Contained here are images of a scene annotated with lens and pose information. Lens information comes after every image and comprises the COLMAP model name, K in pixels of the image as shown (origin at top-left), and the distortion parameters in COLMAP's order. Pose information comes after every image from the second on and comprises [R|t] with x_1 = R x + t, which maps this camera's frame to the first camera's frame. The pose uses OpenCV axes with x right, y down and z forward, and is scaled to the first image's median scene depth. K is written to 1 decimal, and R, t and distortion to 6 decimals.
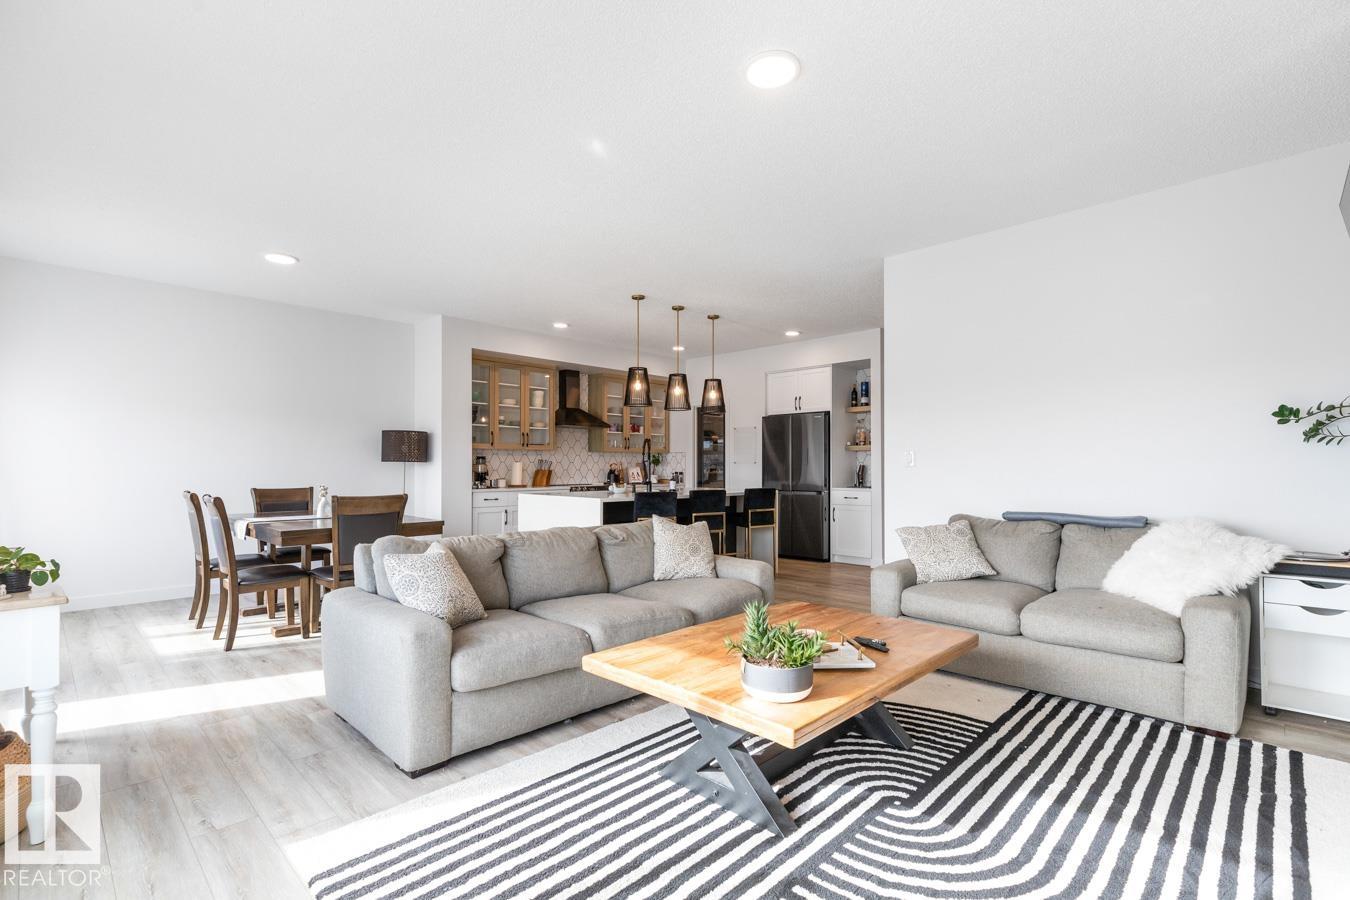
lens RADIAL K [[621.9, 0, 669.3], [0, 621.9, 448.4], [0, 0, 1]] dist [0.000661, 0.000527]
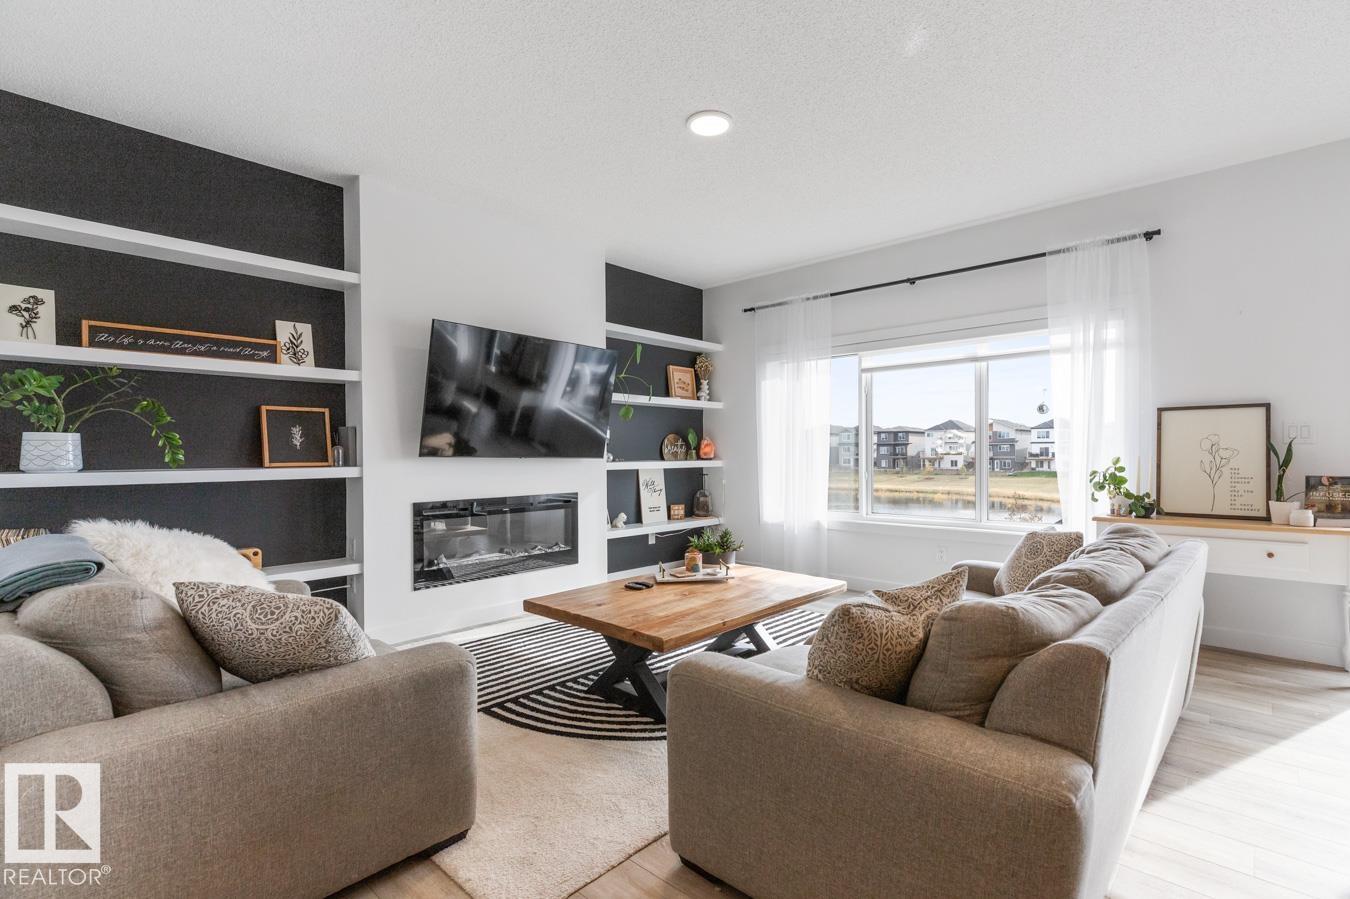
lens RADIAL K [[631.7, 0, 676.5], [0, 631.7, 455.3], [0, 0, 1]] dist [0.000571, 0.000149]
pose [[-0.999407, 0.004927, -0.034070, 0.169189], [0.005840, 0.999626, -0.026730, 0.045888], [0.033926, -0.026913, -0.999062, 1.393555]]
